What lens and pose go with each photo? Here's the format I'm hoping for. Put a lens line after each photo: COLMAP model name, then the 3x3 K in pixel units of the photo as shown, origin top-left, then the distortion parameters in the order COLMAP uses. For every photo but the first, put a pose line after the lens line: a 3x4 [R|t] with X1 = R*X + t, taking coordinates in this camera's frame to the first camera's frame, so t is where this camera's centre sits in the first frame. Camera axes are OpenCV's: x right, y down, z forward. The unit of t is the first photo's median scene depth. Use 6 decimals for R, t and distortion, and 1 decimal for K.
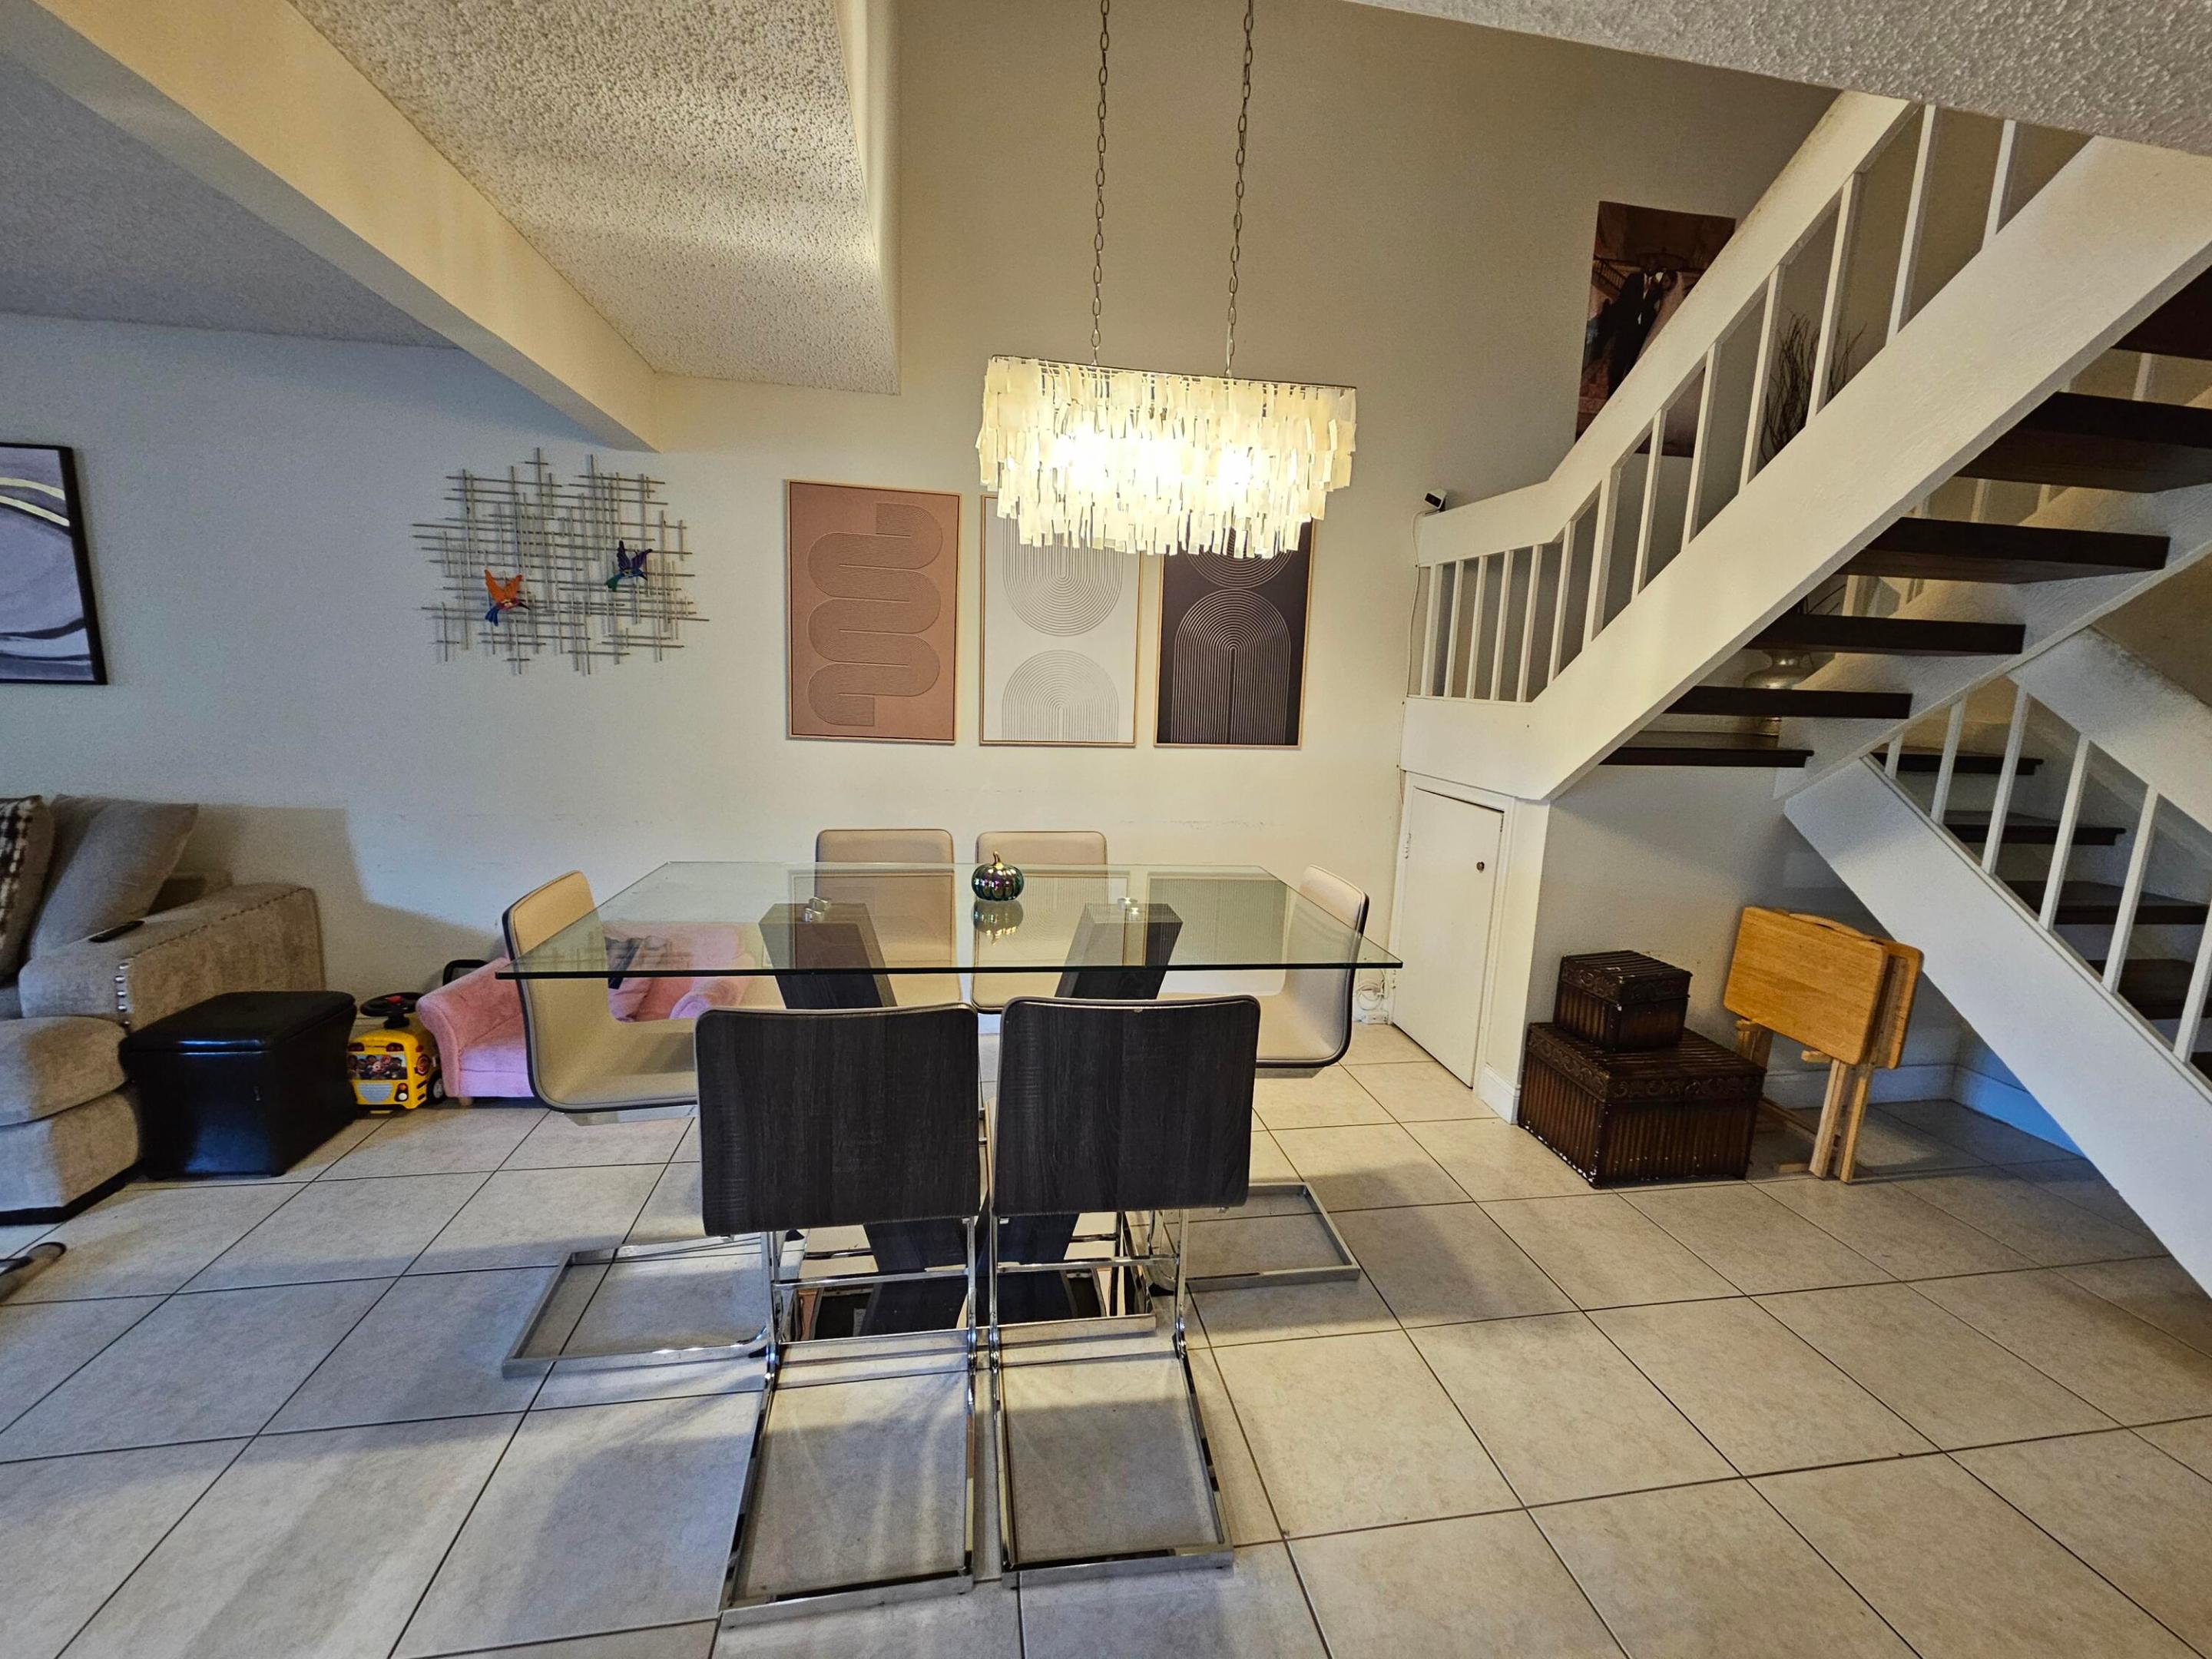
lens RADIAL K [[913.7, 0, 1116.7], [0, 913.7, 821.0], [0, 0, 1]] dist [-0.000581, 0.000898]
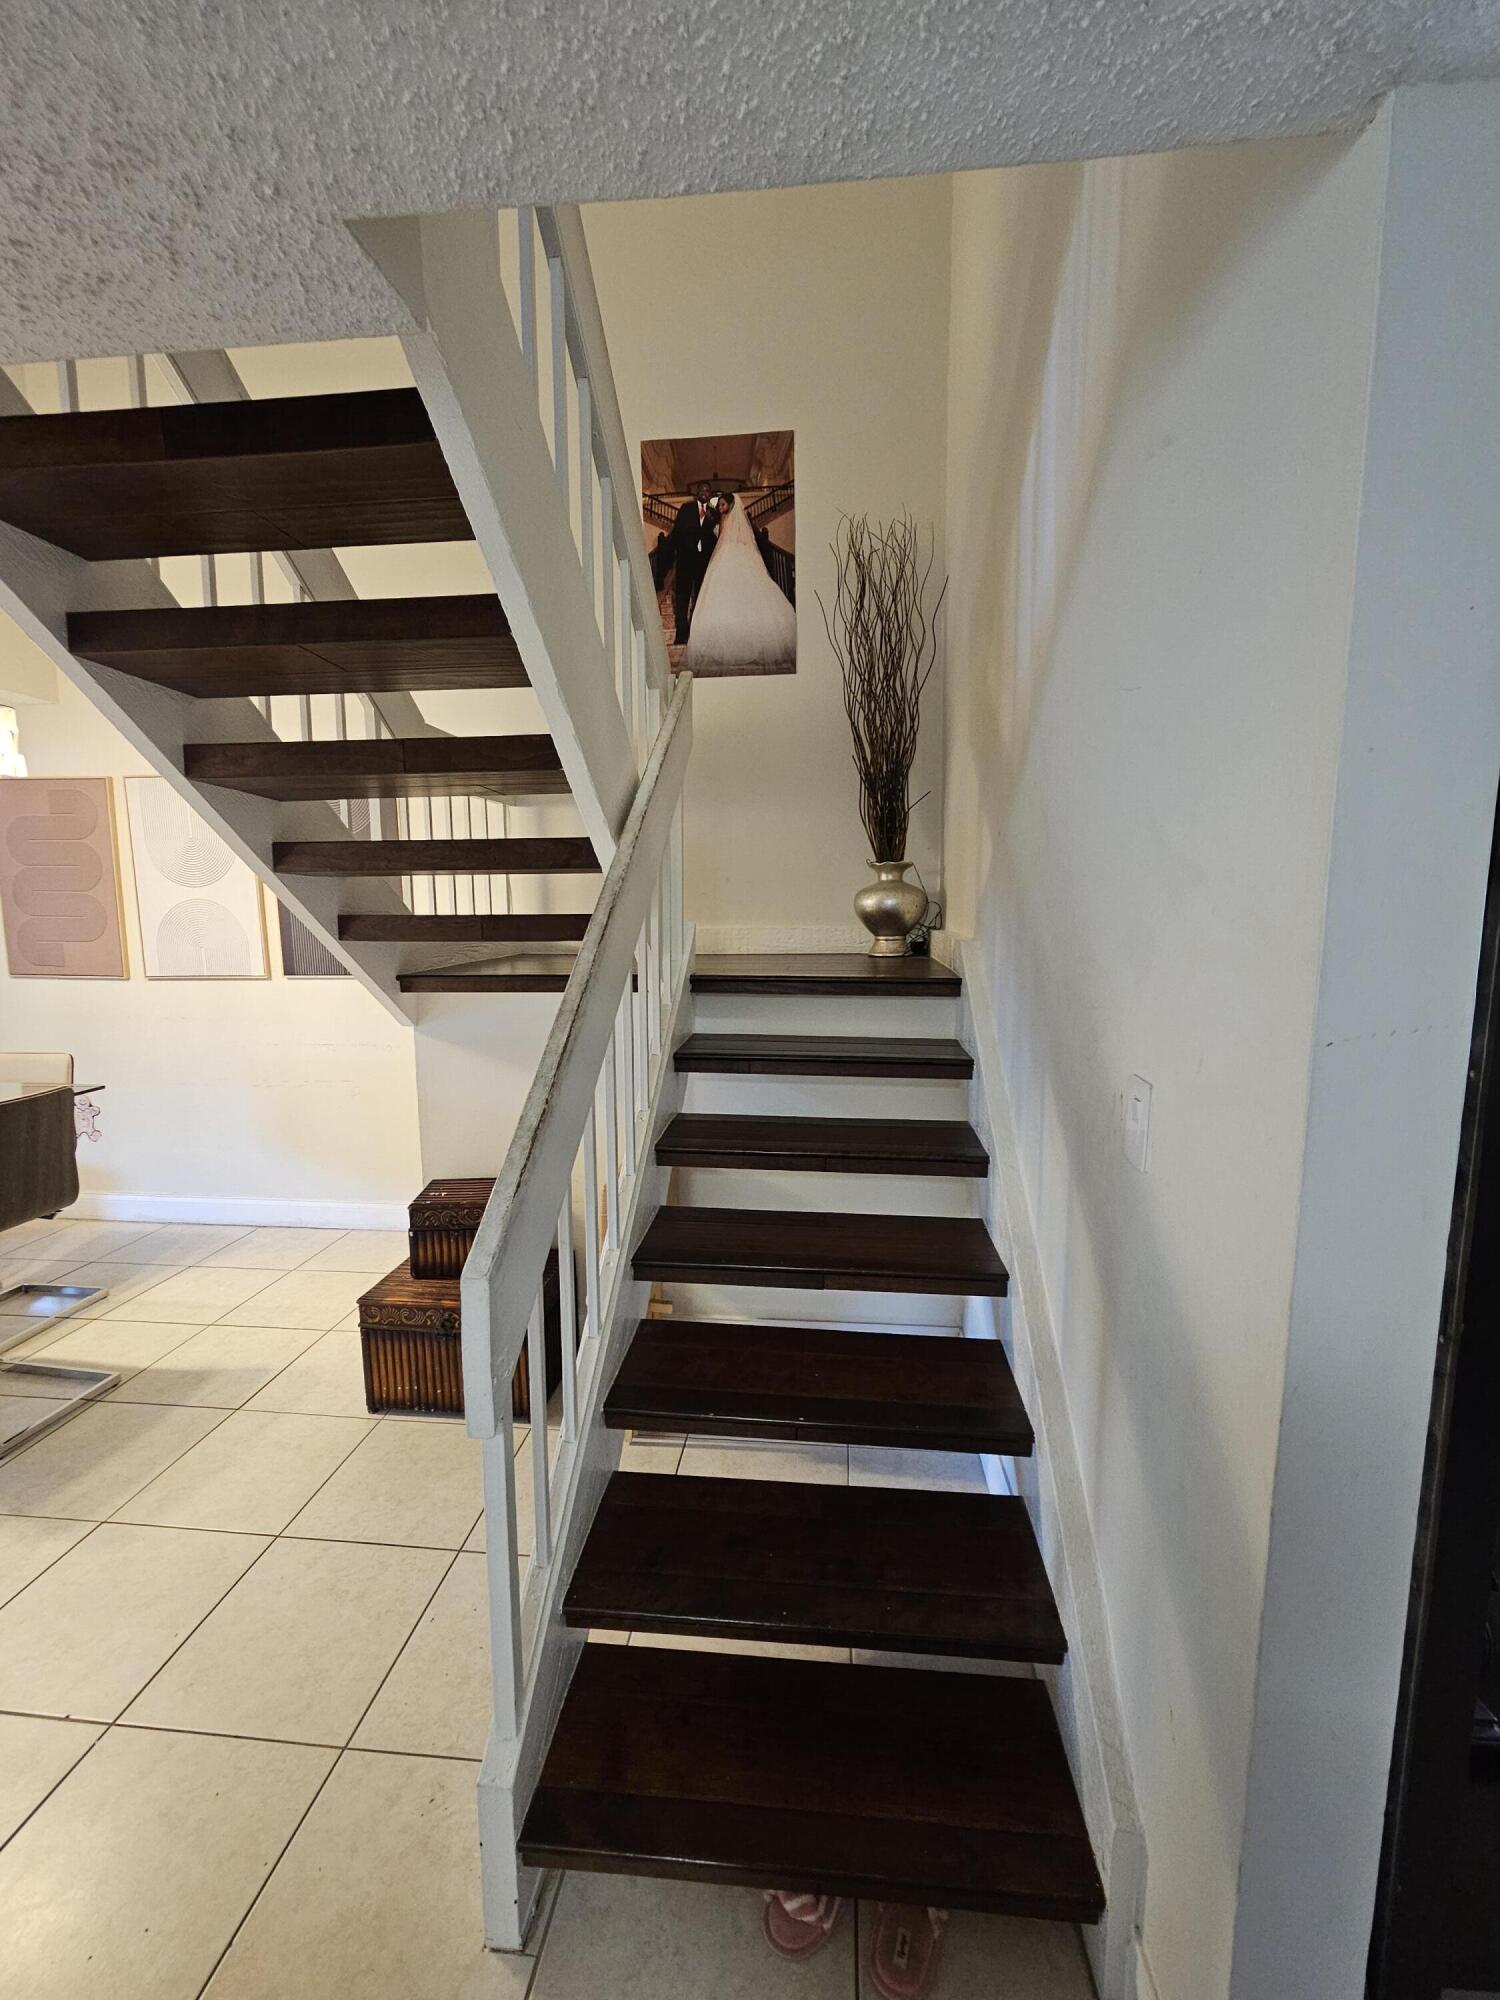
lens RADIAL K [[826.1, 0, 750.5], [0, 826.1, 1015.1], [0, 0, 1]] dist [-0.000581, 0.000898]
pose [[0.960326, -0.002000, -0.278874, 1.108763], [-0.008272, 0.999330, -0.035651, -0.006117], [0.278758, 0.036544, 0.959666, 0.210982]]
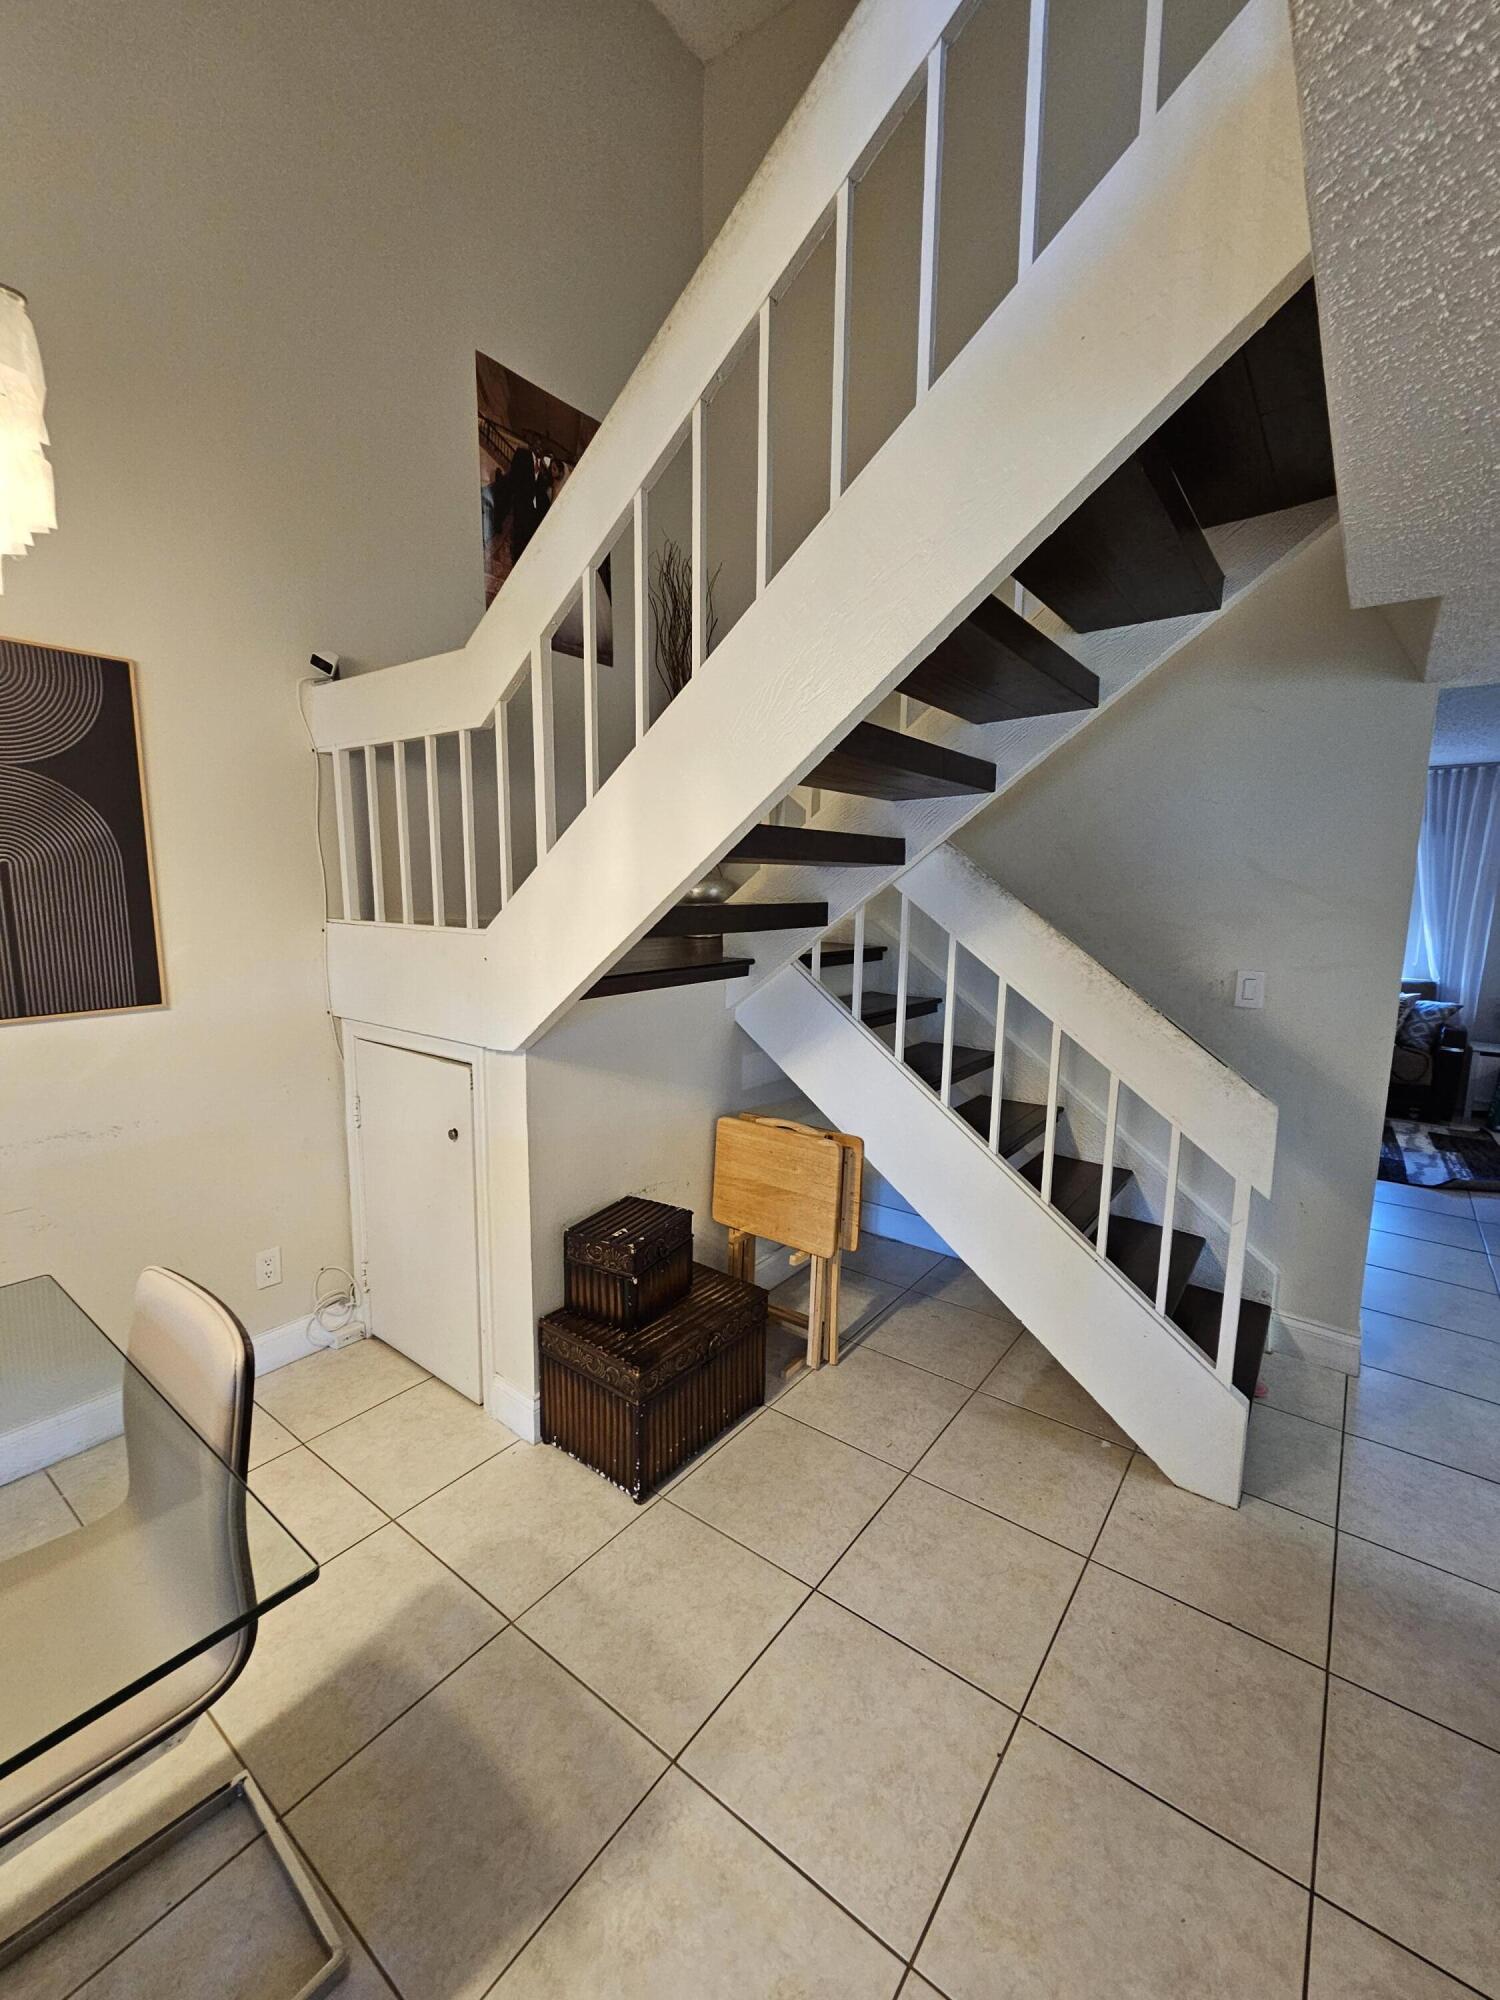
lens RADIAL K [[826.1, 0, 756.4], [0, 826.1, 1006.4], [0, 0, 1]] dist [-0.000581, 0.000898]
pose [[0.732235, -0.128383, 0.668842, 0.139906], [0.126625, 0.990612, 0.051519, -0.071909], [-0.669177, 0.046968, 0.741618, 0.317964]]
